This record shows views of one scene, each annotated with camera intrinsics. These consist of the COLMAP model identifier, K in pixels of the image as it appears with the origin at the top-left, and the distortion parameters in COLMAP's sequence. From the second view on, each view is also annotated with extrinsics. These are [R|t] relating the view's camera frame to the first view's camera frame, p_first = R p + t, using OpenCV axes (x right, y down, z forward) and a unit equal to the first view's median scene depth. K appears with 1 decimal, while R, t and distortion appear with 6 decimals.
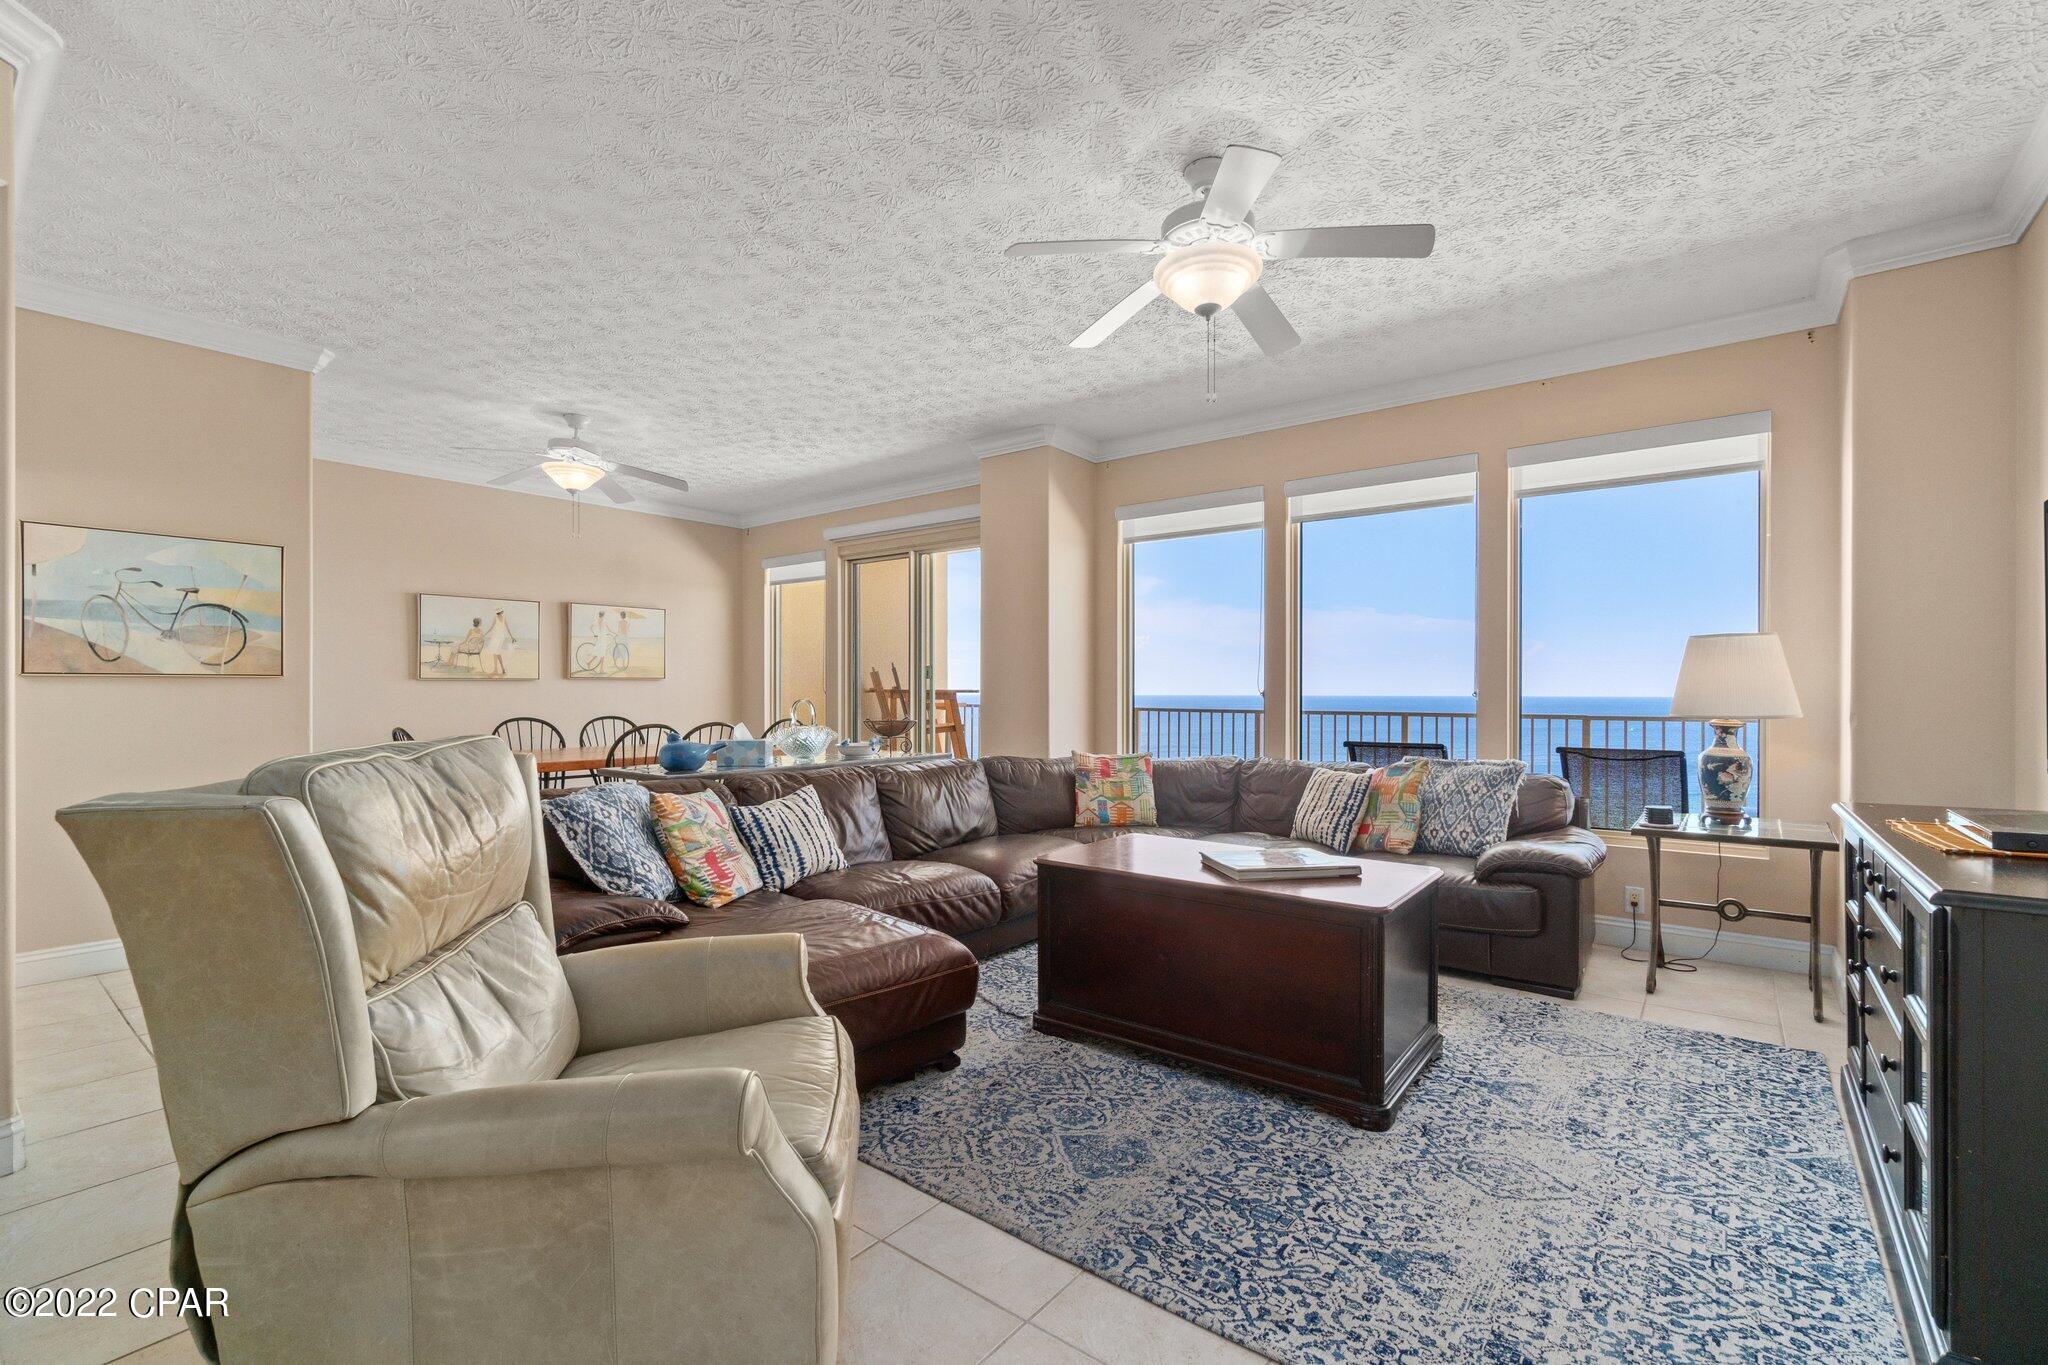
lens RADIAL K [[886.0, 0, 1037.7], [0, 886.0, 692.1], [0, 0, 1]] dist [-0.002520, 0.001333]
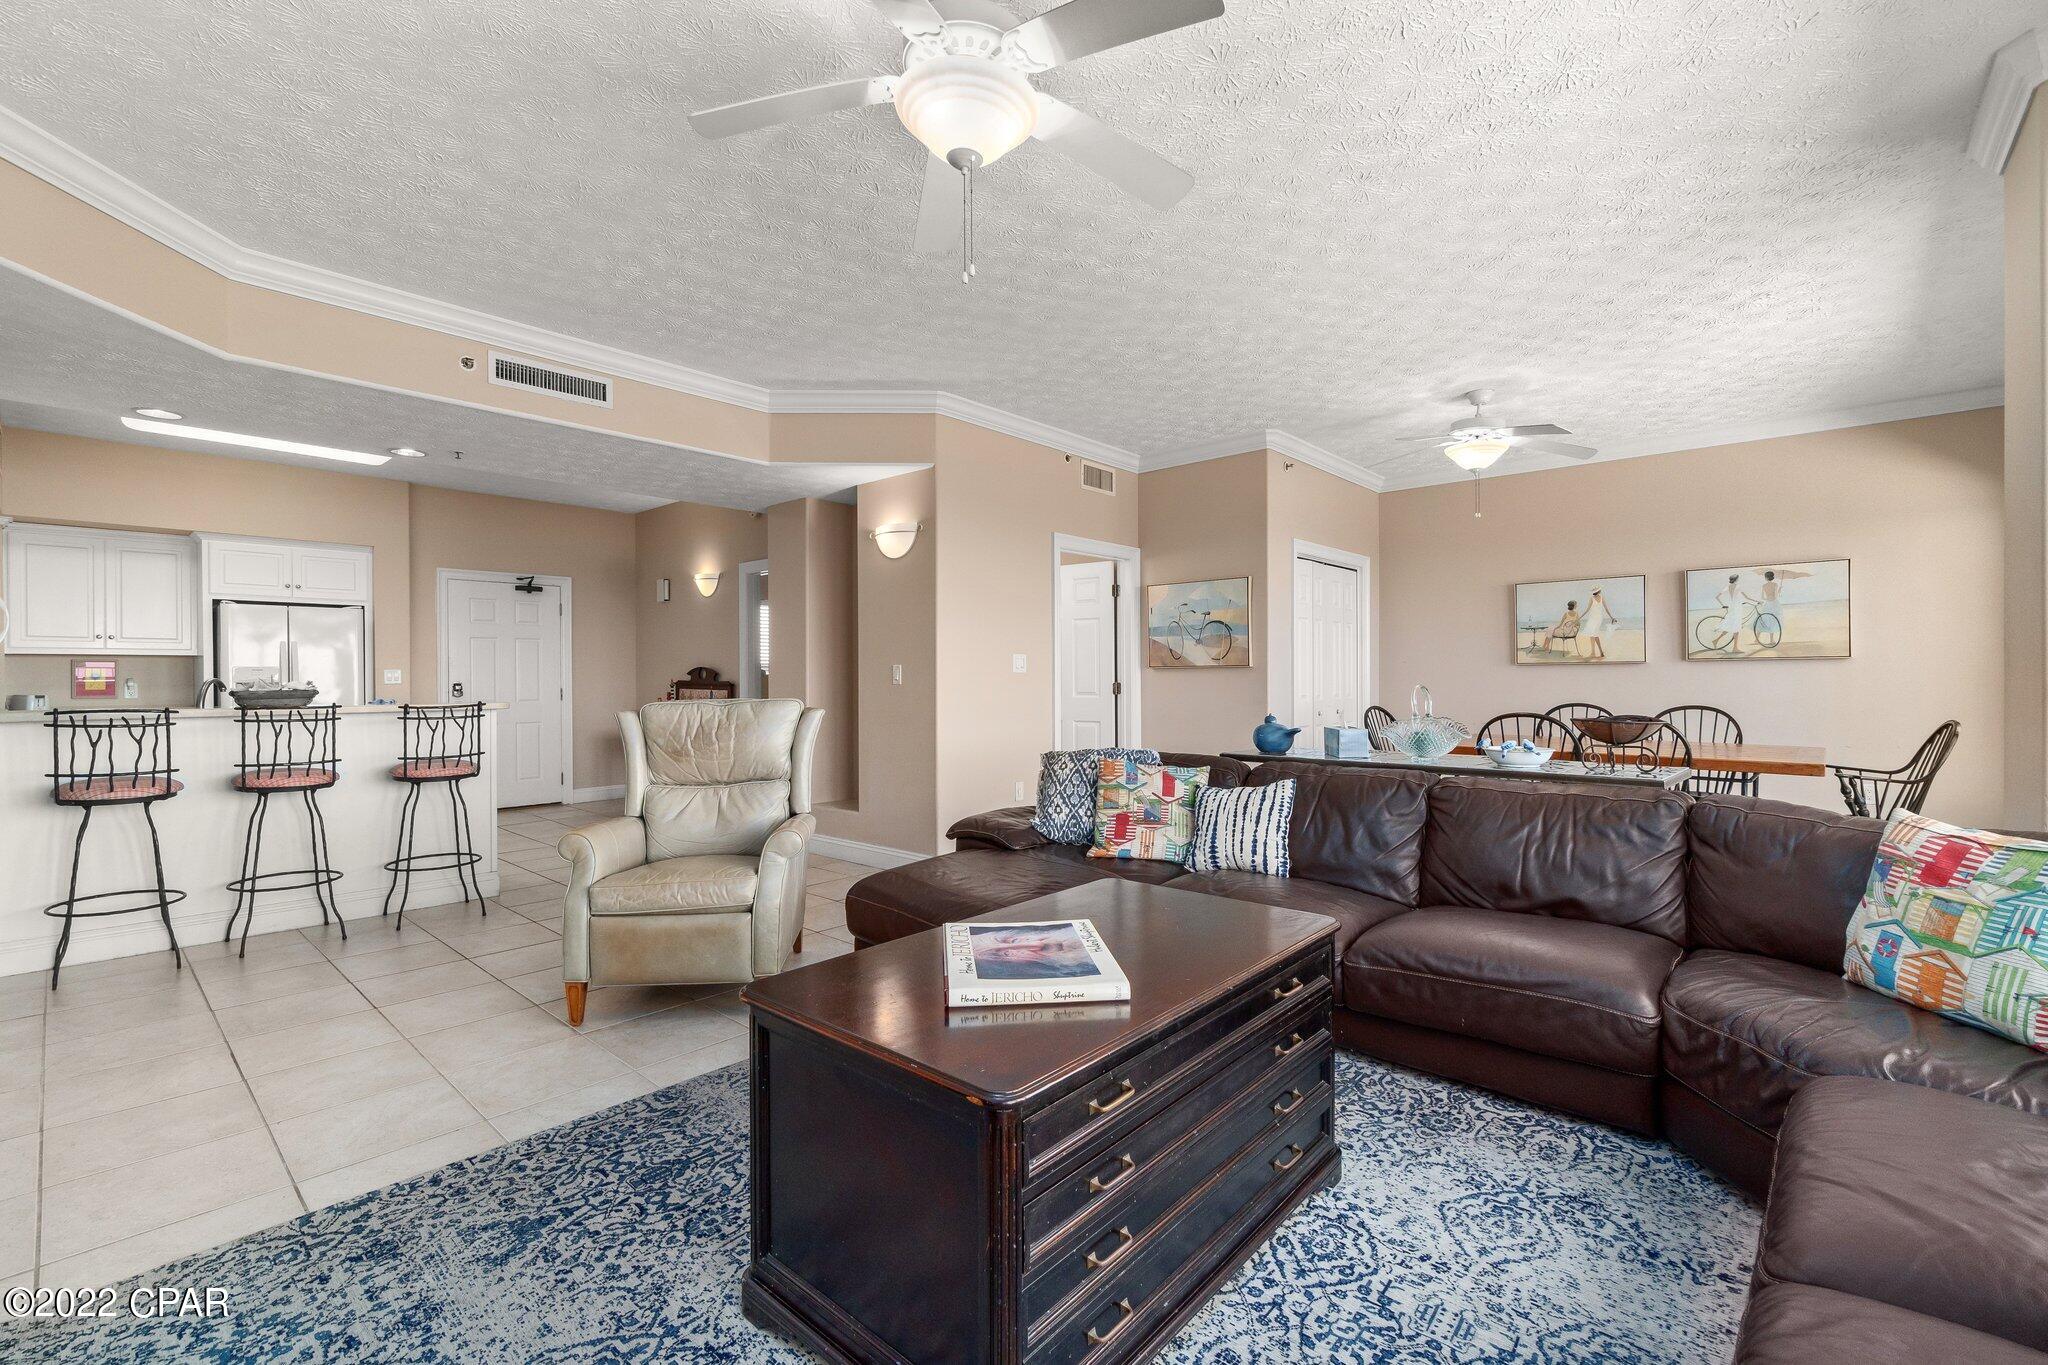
lens RADIAL K [[886.0, 0, 1020.7], [0, 886.0, 672.8], [0, 0, 1]] dist [-0.002520, 0.001333]
pose [[-0.080564, -0.006394, -0.996729, 0.656237], [0.001651, 0.999977, -0.006549, 0.002097], [0.996748, -0.002173, -0.080552, 0.783621]]
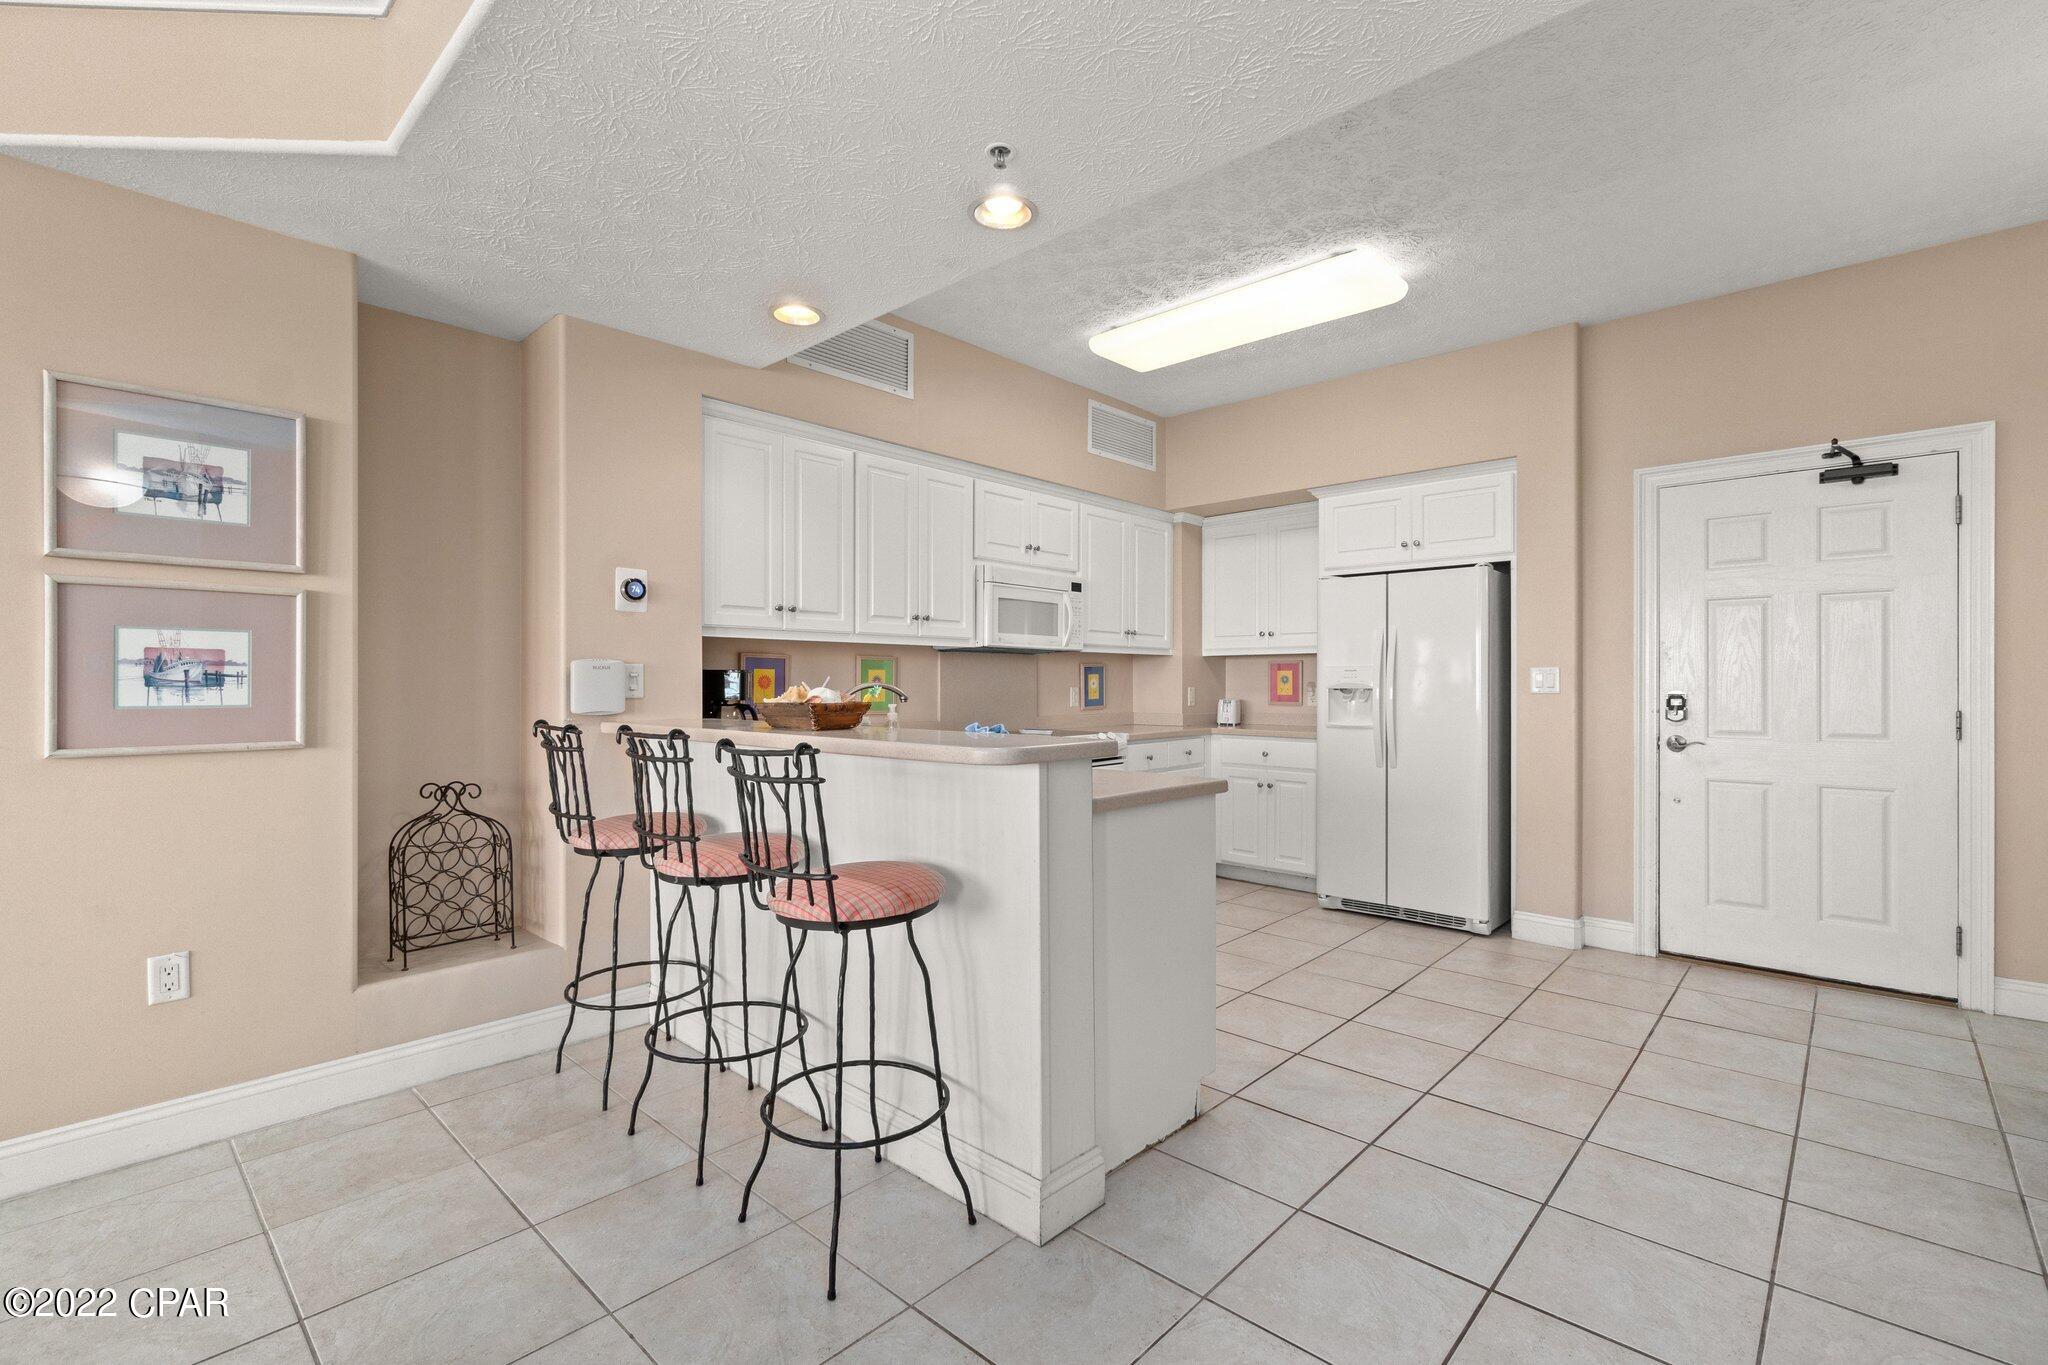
lens RADIAL K [[886.0, 0, 1049.8], [0, 886.0, 682.9], [0, 0, 1]] dist [-0.002520, 0.001333]
pose [[-0.996204, -0.001157, 0.087043, -0.571014], [-0.001086, 0.999999, 0.000861, -0.000373], [-0.087044, 0.000763, -0.996204, 0.423408]]
